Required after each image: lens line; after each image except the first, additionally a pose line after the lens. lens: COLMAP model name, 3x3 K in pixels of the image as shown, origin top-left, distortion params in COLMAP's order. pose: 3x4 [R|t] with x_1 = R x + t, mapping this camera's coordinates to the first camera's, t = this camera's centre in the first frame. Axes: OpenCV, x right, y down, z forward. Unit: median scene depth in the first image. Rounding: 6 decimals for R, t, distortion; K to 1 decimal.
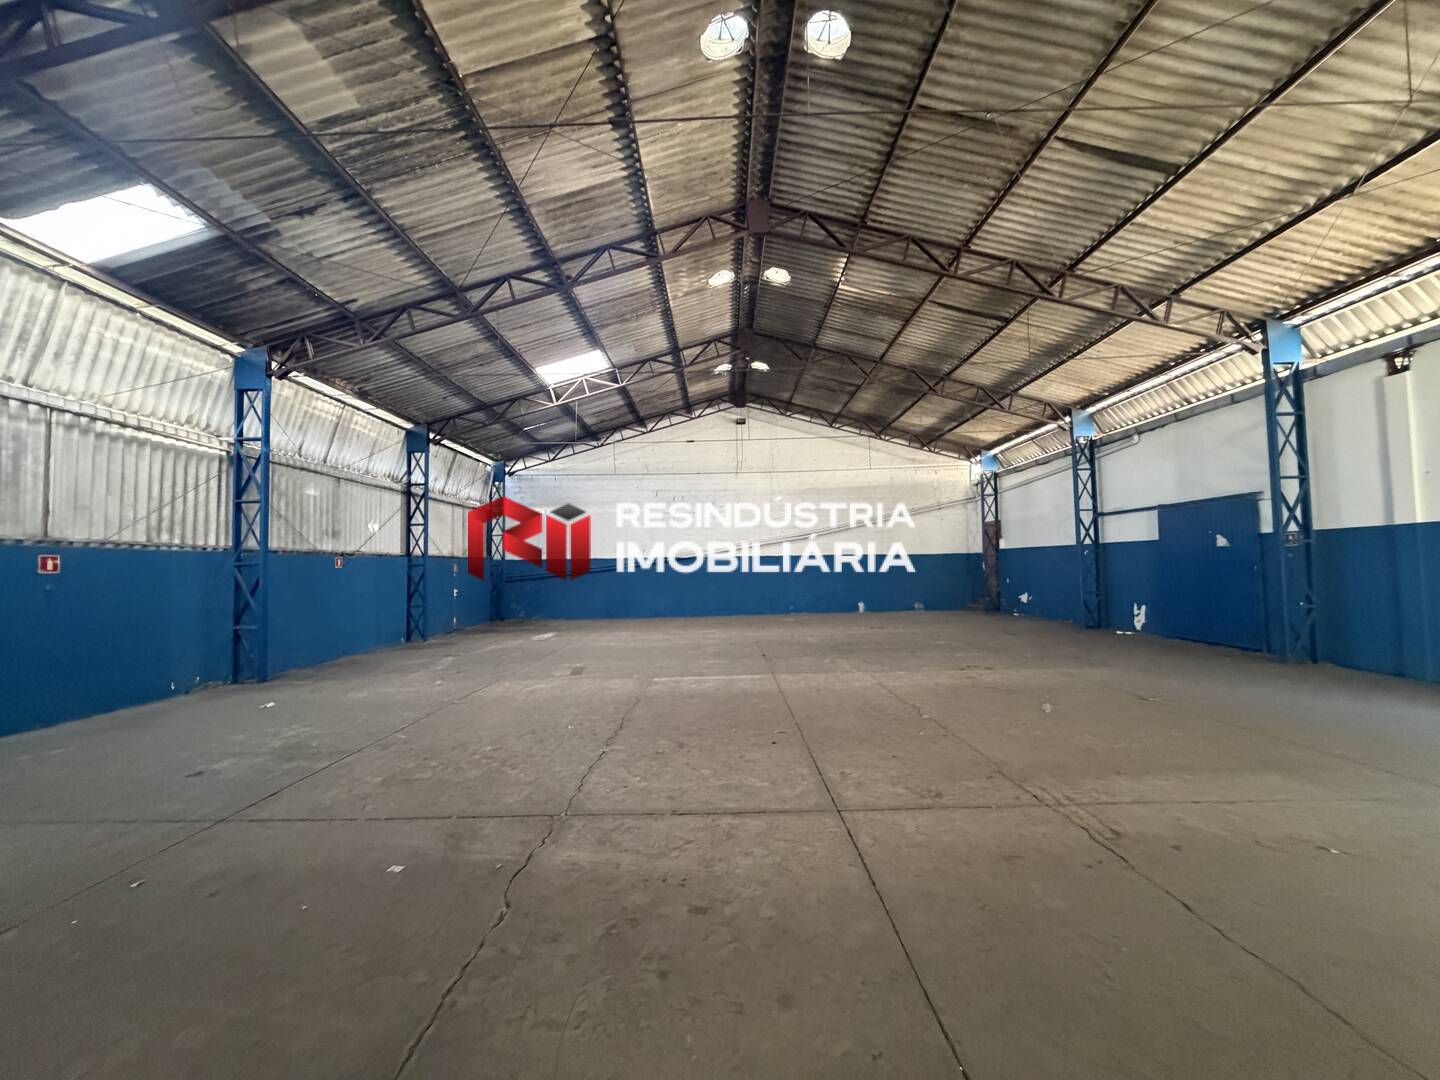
lens RADIAL K [[573.0, 0, 716.0], [0, 573.0, 539.6], [0, 0, 1]] dist [0.000099, 0.000568]
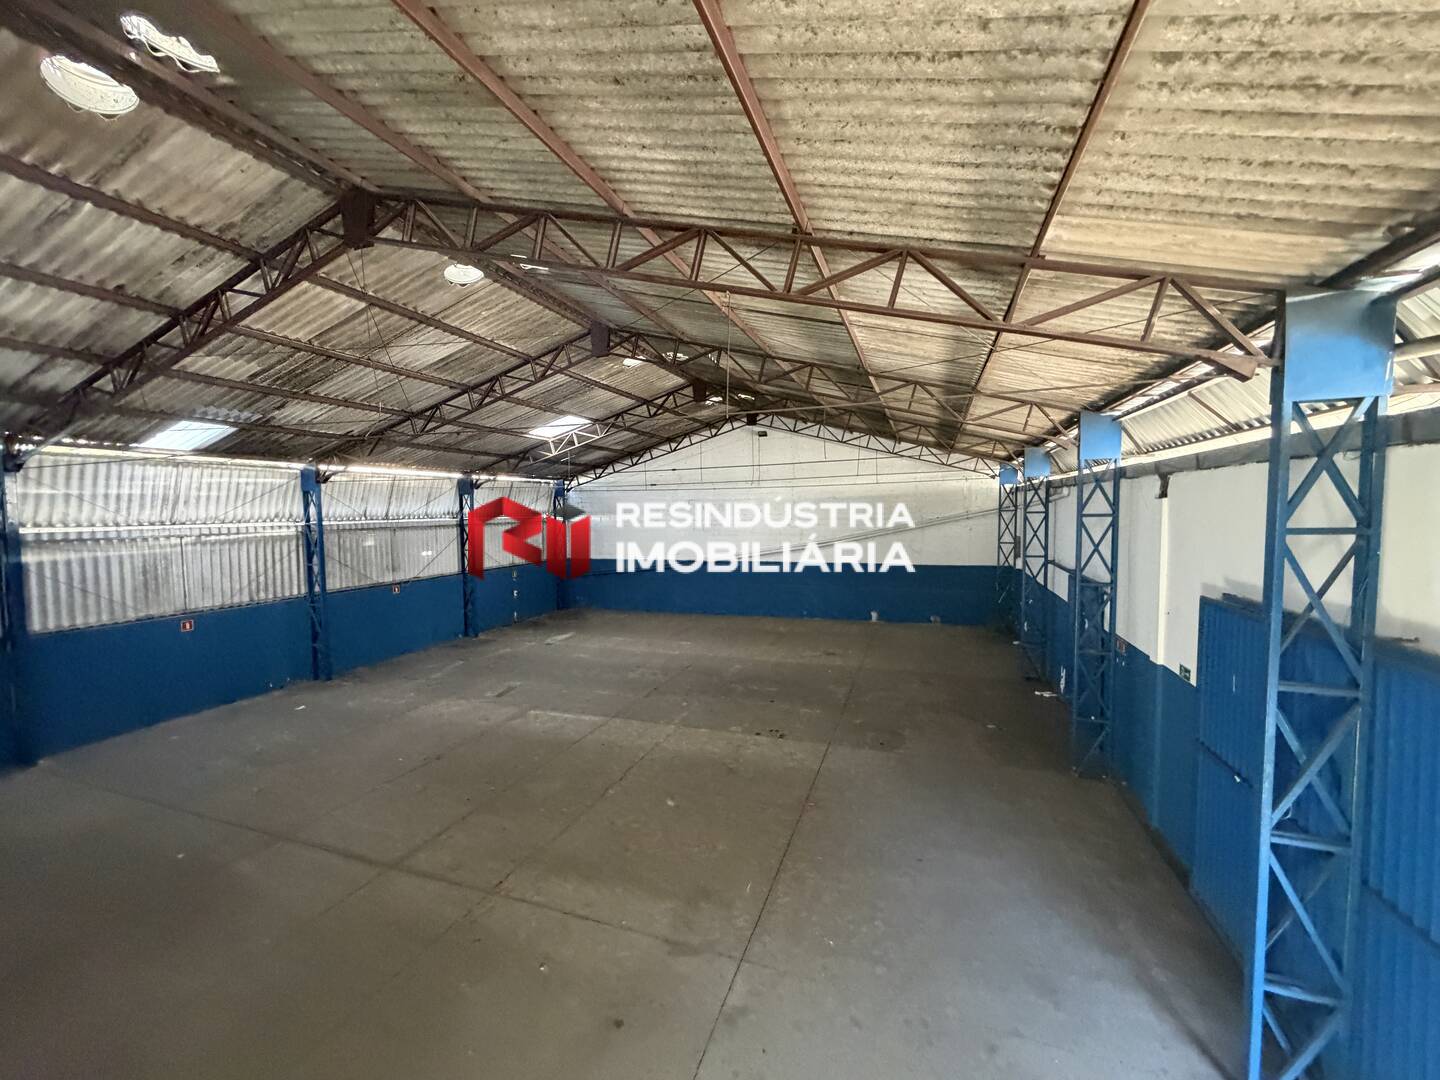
lens RADIAL K [[575.0, 0, 718.2], [0, 575.0, 539.4], [0, 0, 1]] dist [-0.000857, 0.000267]
pose [[0.942818, 0.022338, -0.332557, 0.753452], [0.013516, 0.994369, 0.105110, -0.296036], [0.333033, -0.103595, 0.937207, -0.079684]]
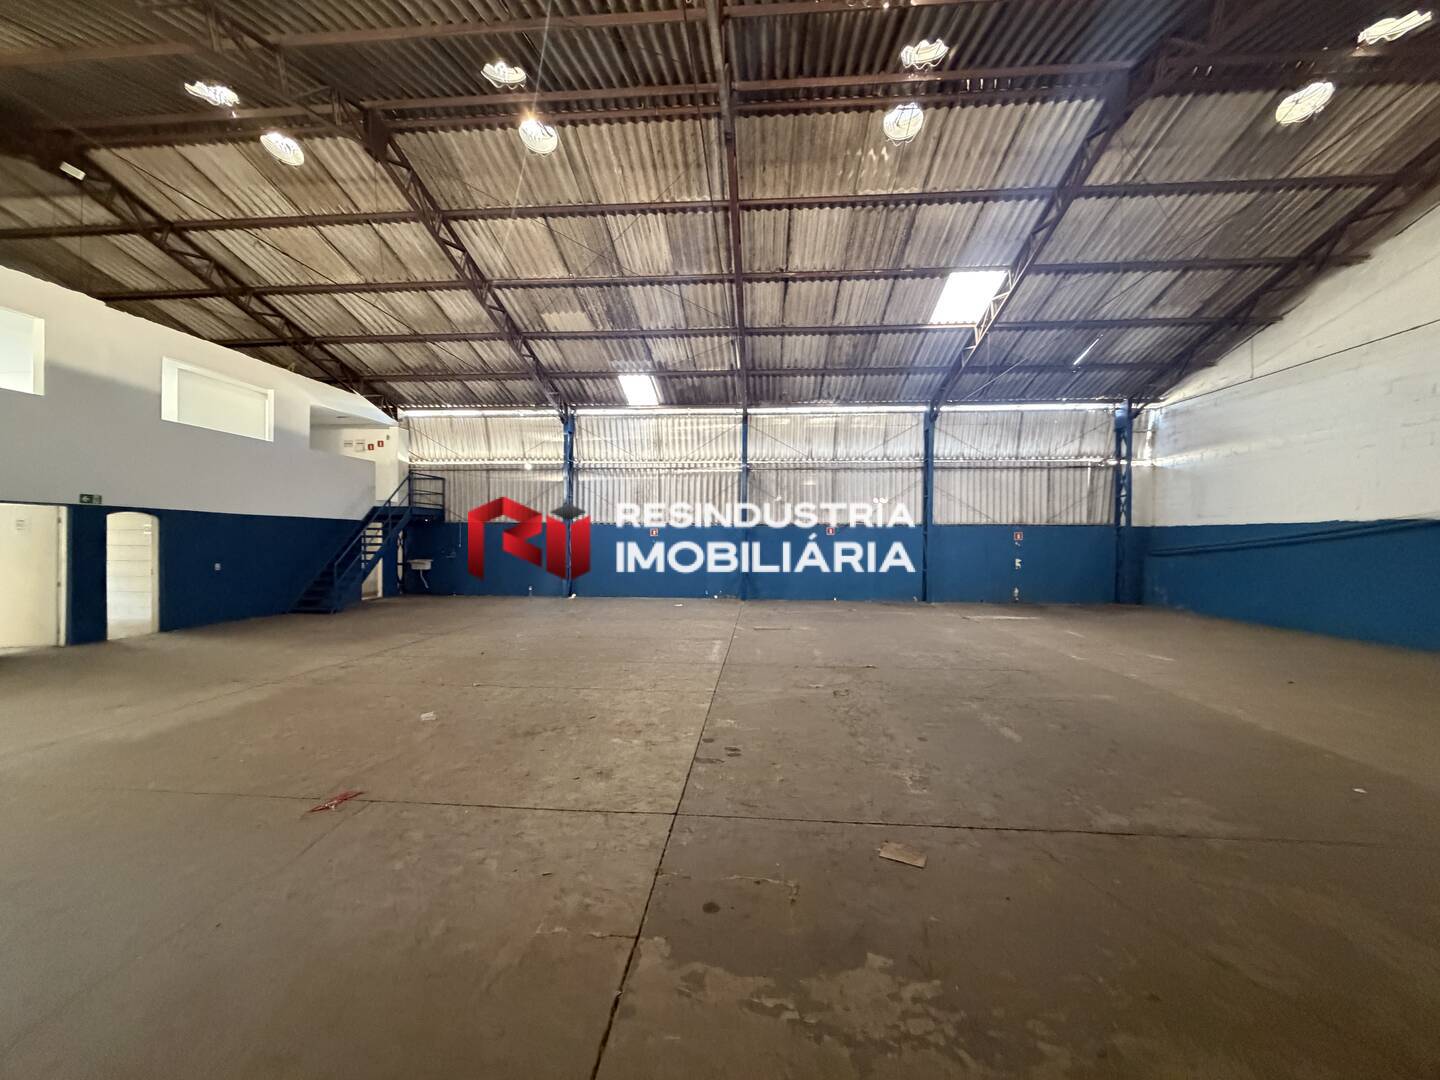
lens RADIAL K [[575.0, 0, 718.2], [0, 575.0, 539.4], [0, 0, 1]] dist [-0.000857, 0.000267]
pose [[-0.071520, 0.019371, -0.997251, 0.987099], [0.042902, 0.998946, 0.016327, 0.033834], [0.996516, -0.041616, -0.072276, 1.097973]]
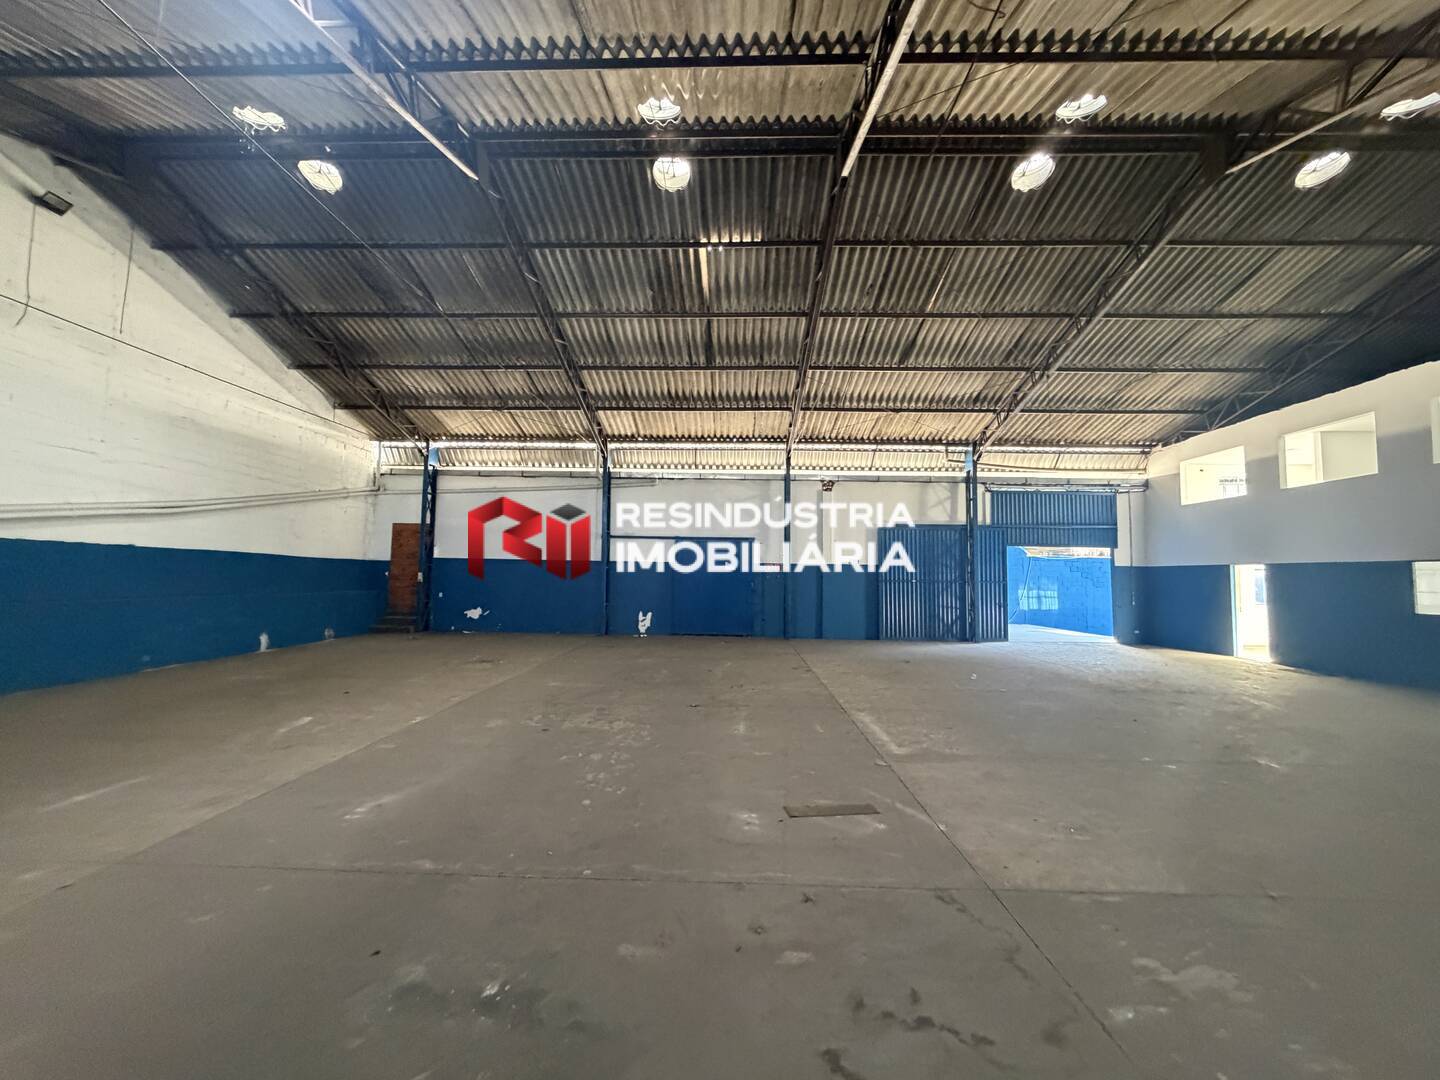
lens RADIAL K [[575.0, 0, 718.2], [0, 575.0, 539.4], [0, 0, 1]] dist [-0.000857, 0.000267]
pose [[0.009627, 0.090627, 0.995838, -0.776379], [-0.061538, 0.994051, -0.089870, 0.085996], [-0.998058, -0.060417, 0.015147, 1.222086]]
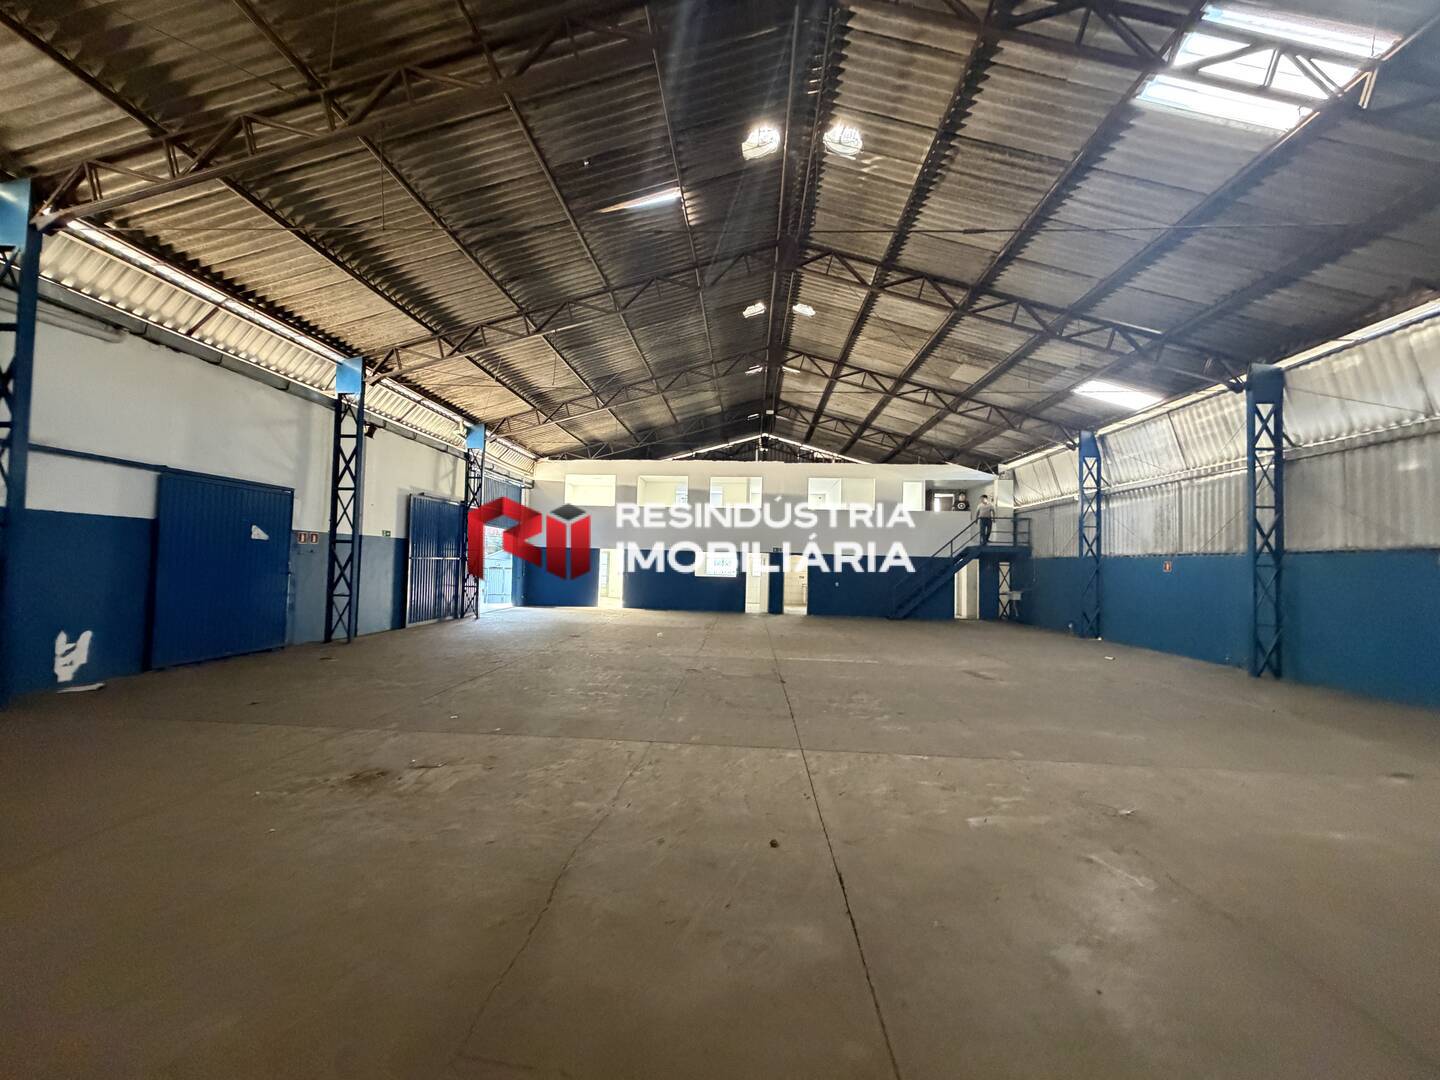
lens RADIAL K [[573.0, 0, 716.0], [0, 573.0, 539.6], [0, 0, 1]] dist [0.000099, 0.000568]
pose [[-0.999130, -0.003632, 0.041557, 0.185596], [-0.007528, 0.995546, -0.093979, 0.109058], [-0.041030, -0.094210, -0.994706, 2.220149]]
